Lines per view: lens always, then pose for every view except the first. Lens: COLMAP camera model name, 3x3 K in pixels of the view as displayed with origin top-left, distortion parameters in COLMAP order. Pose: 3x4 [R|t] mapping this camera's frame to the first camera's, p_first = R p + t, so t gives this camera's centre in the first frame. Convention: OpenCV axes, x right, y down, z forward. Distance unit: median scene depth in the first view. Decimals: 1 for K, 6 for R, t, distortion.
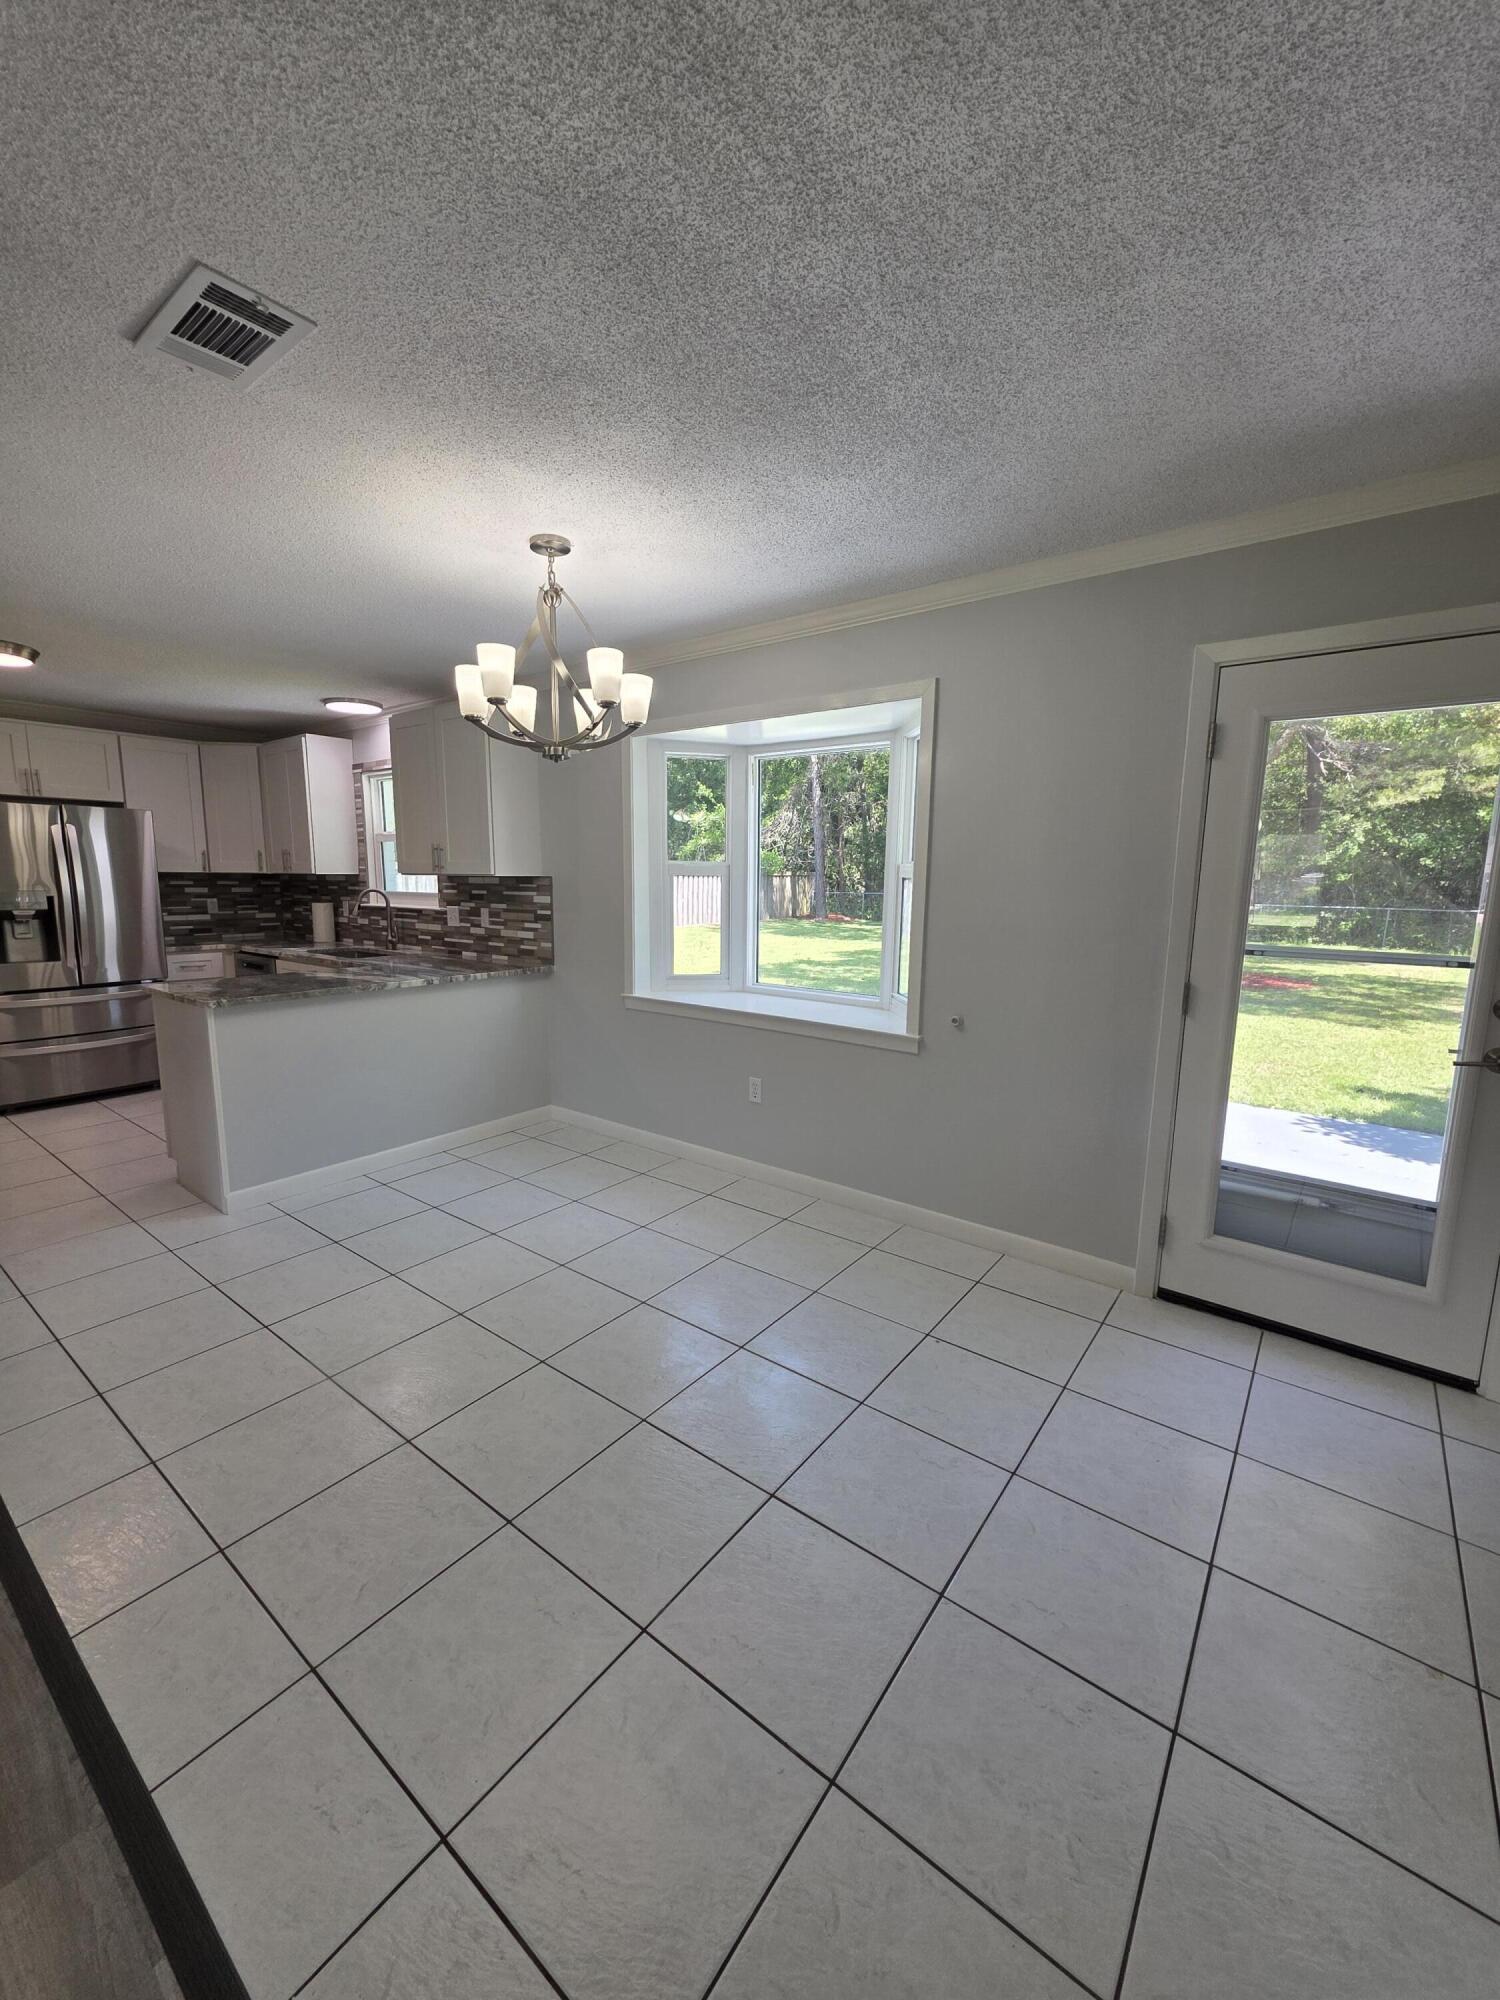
lens RADIAL K [[793.6, 0, 743.9], [0, 793.6, 1006.8], [0, 0, 1]] dist [0.005862, -0.002008]
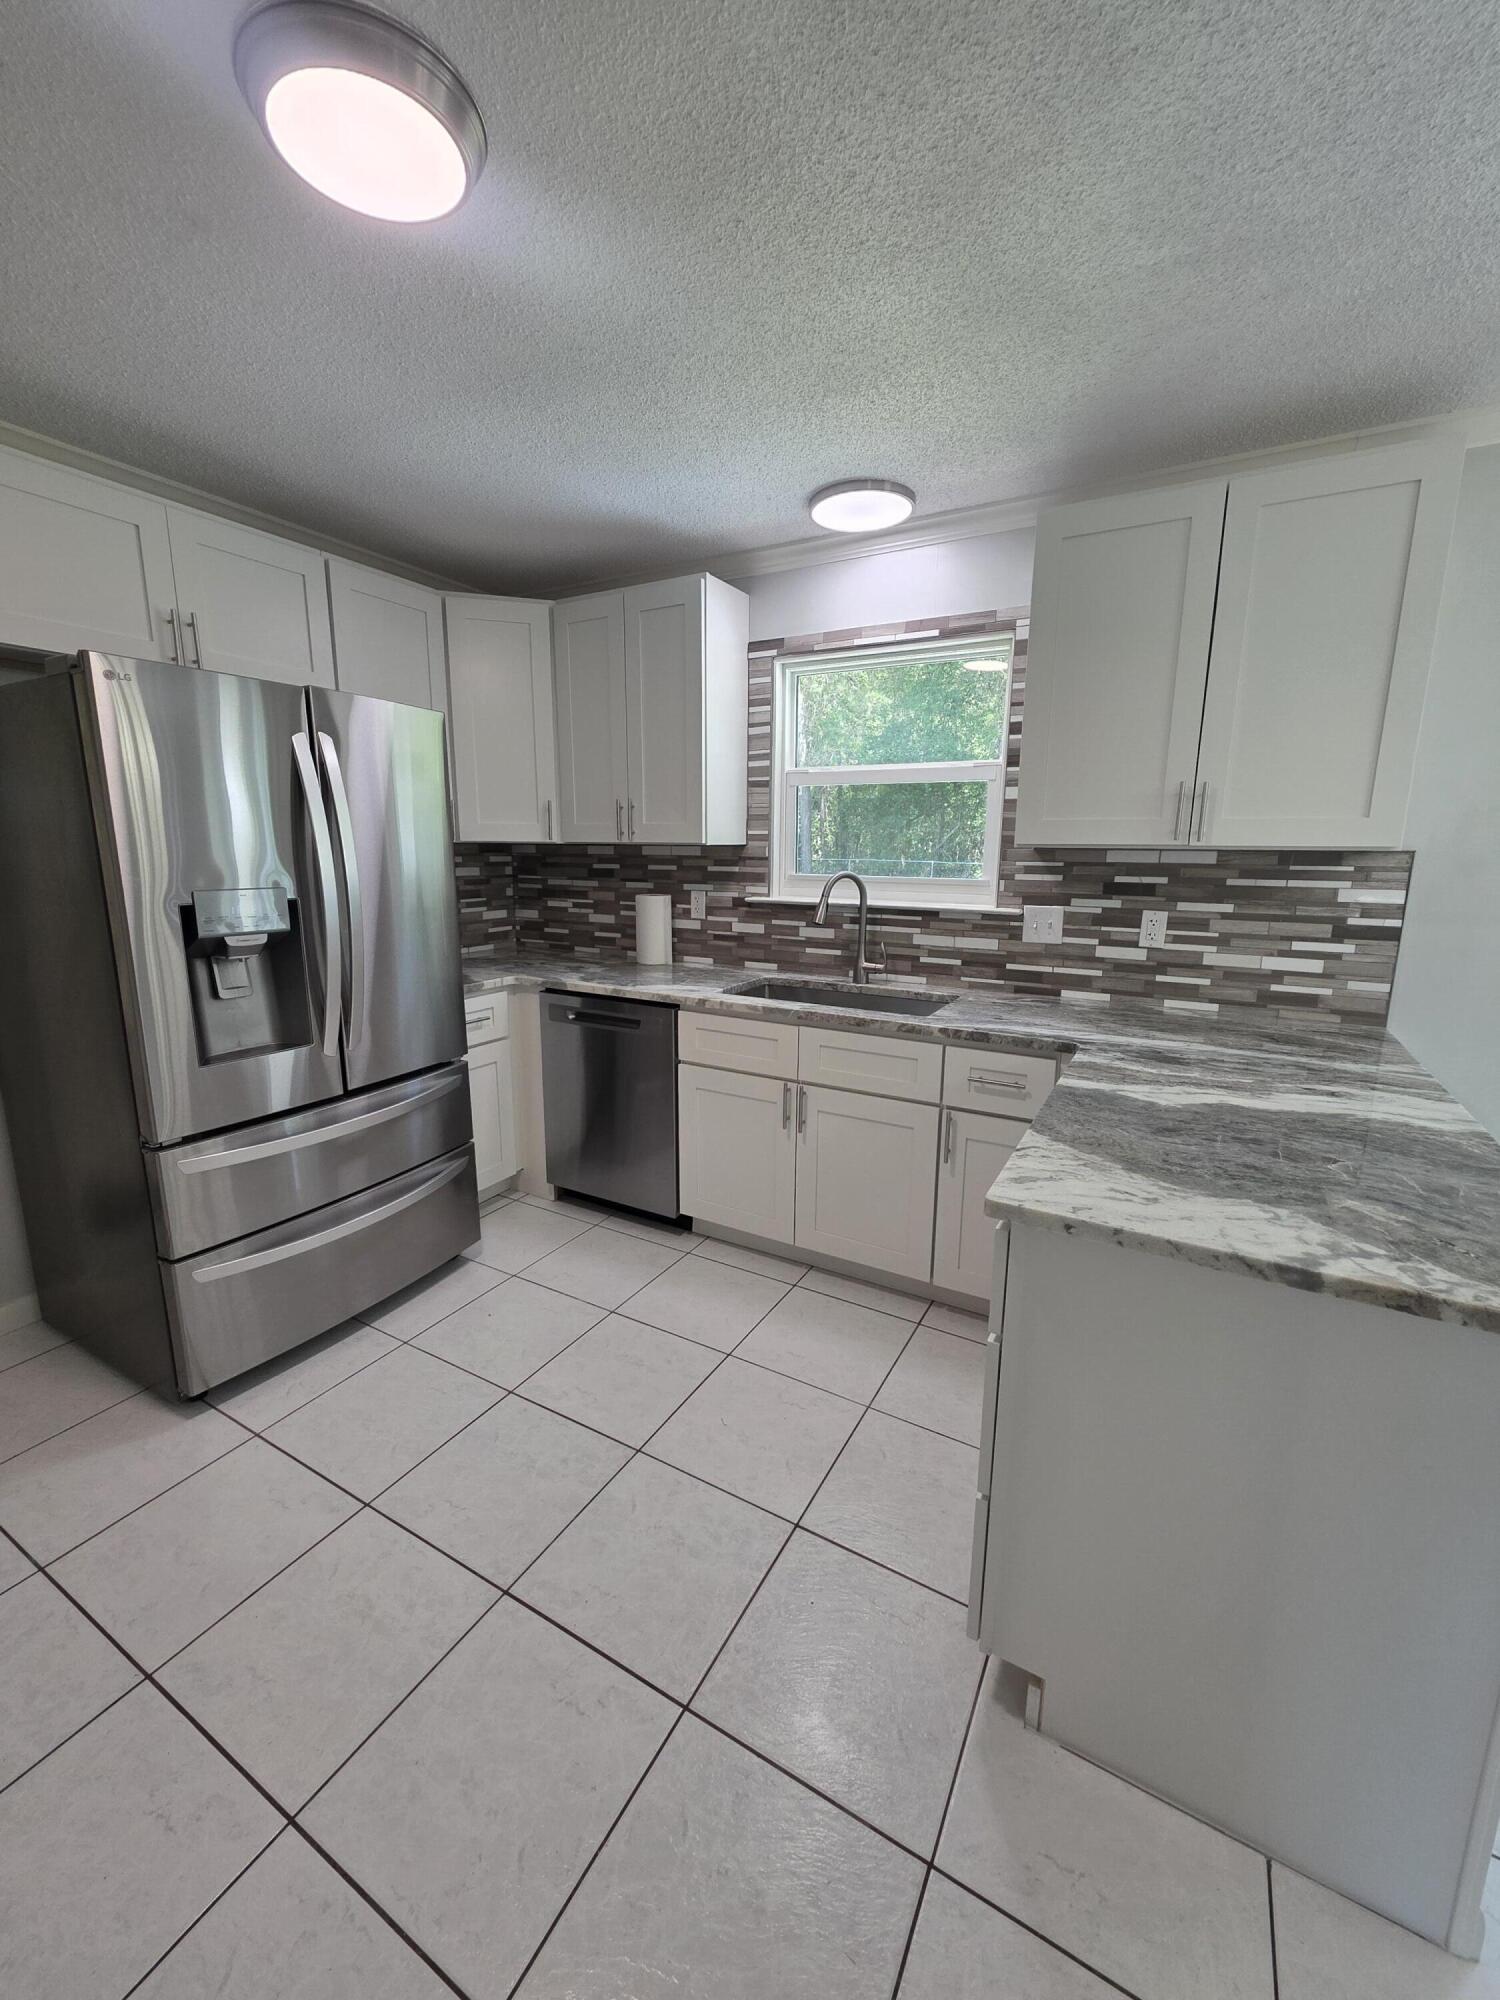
lens RADIAL K [[793.6, 0, 736.3], [0, 793.6, 987.1], [0, 0, 1]] dist [0.005862, -0.002008]
pose [[0.988993, -0.026649, 0.145540, -0.647419], [0.023978, 0.999511, 0.020074, -0.087219], [-0.146004, -0.016363, 0.989149, 0.500176]]
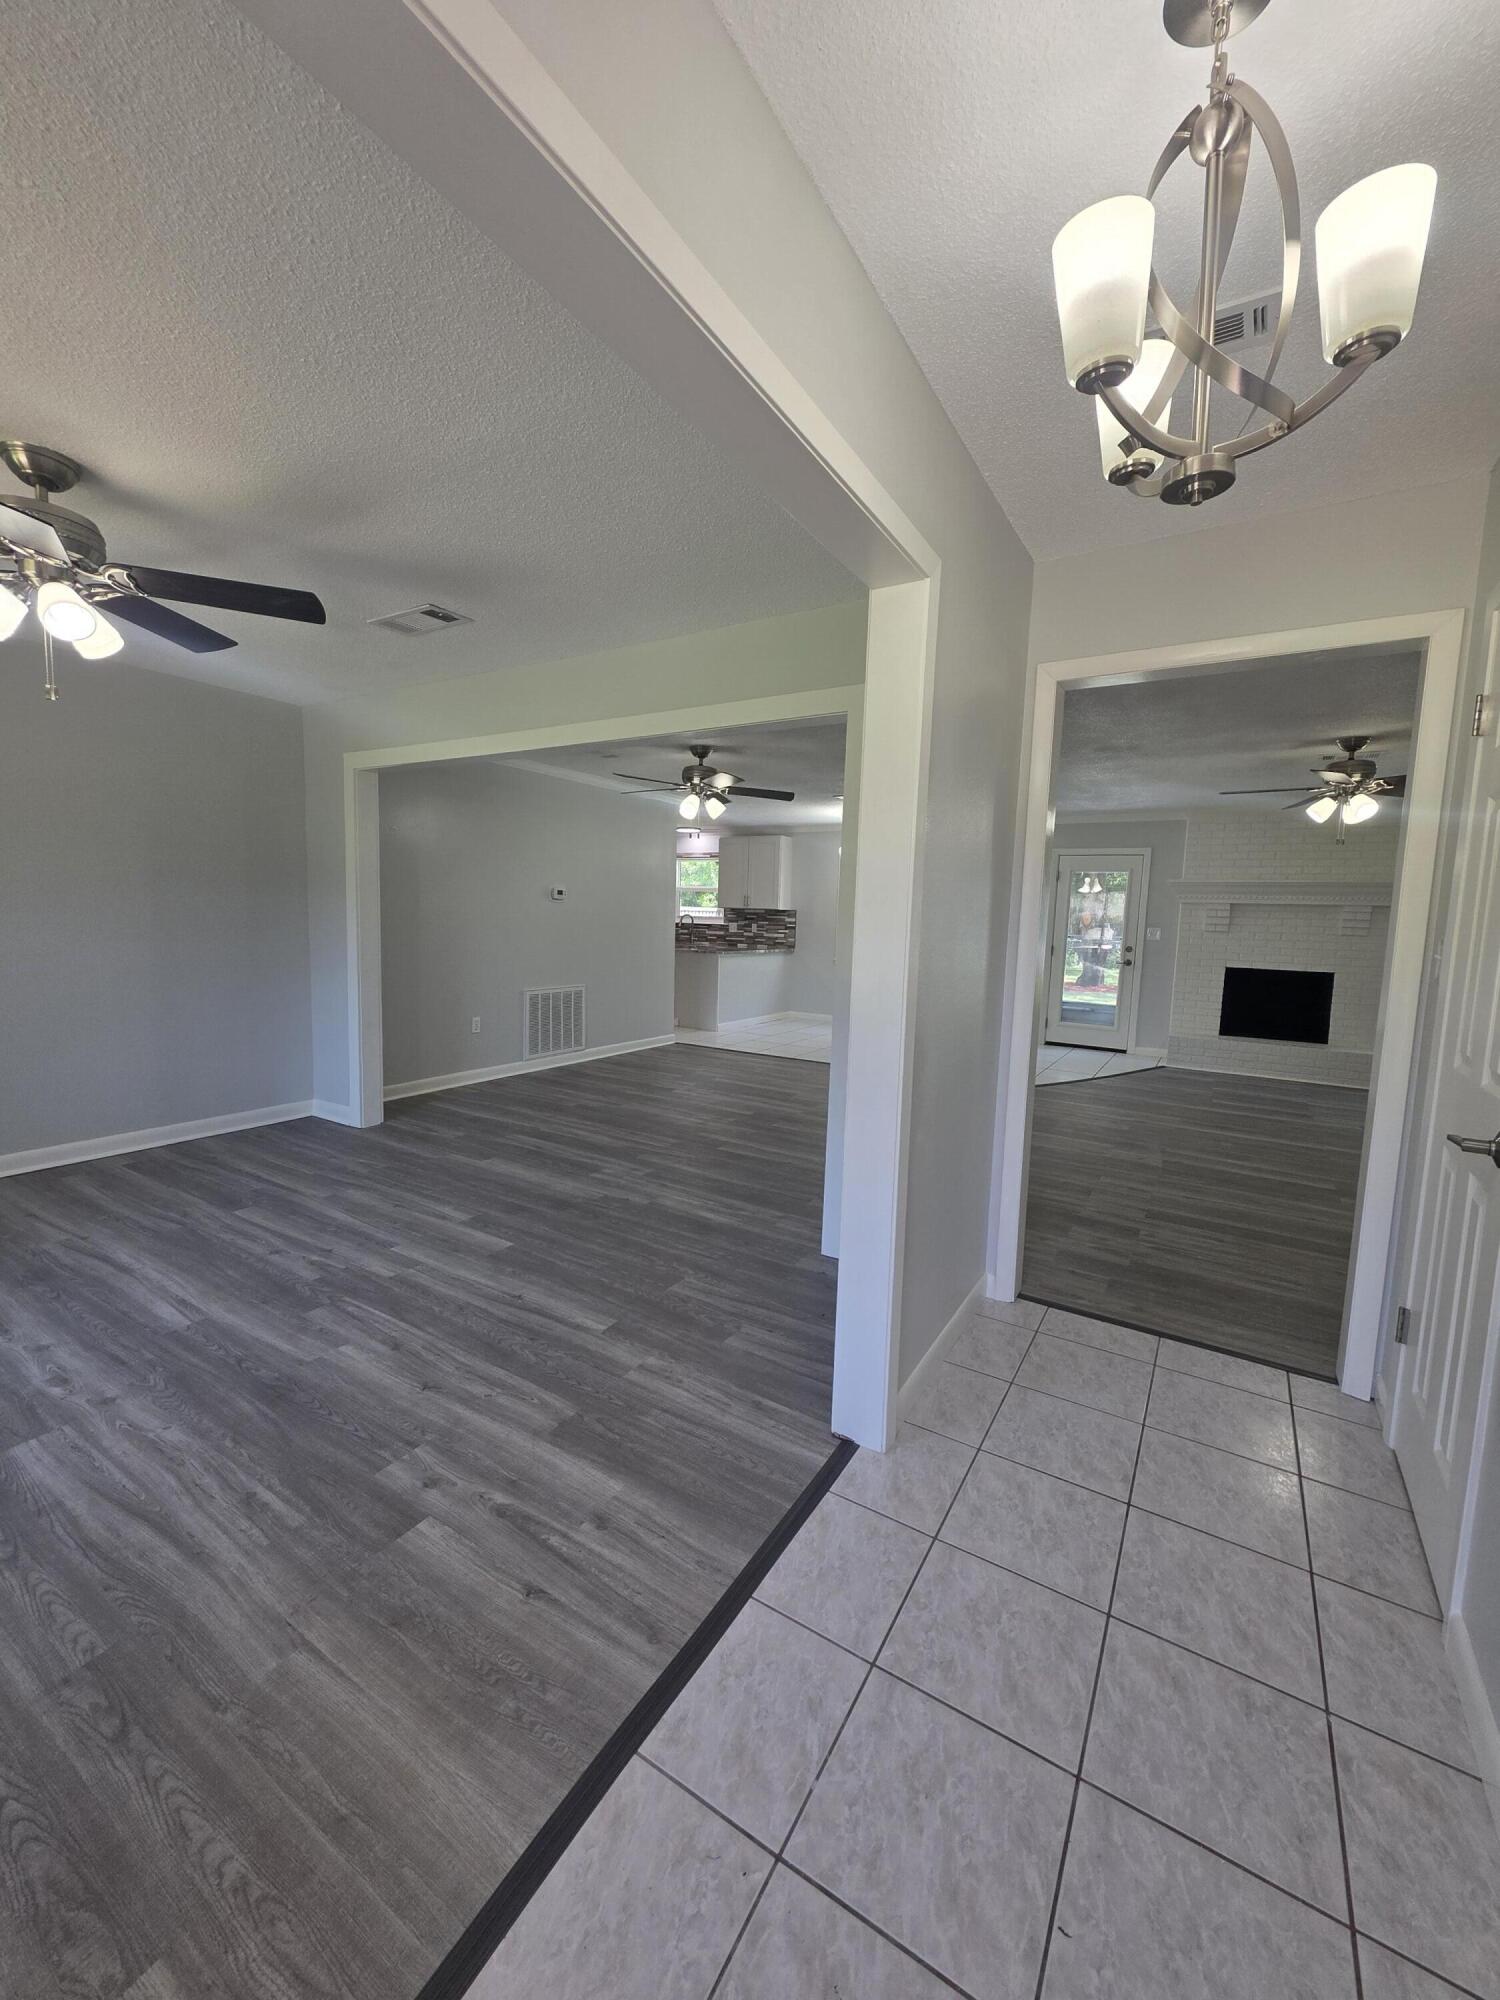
lens RADIAL K [[793.6, 0, 753.1], [0, 793.6, 996.0], [0, 0, 1]] dist [0.005862, -0.002008]
pose [[0.992482, 0.008348, 0.122103, -0.571211], [-0.001081, 0.998230, -0.059460, 0.198153], [-0.122383, 0.058881, 0.990735, -1.117841]]
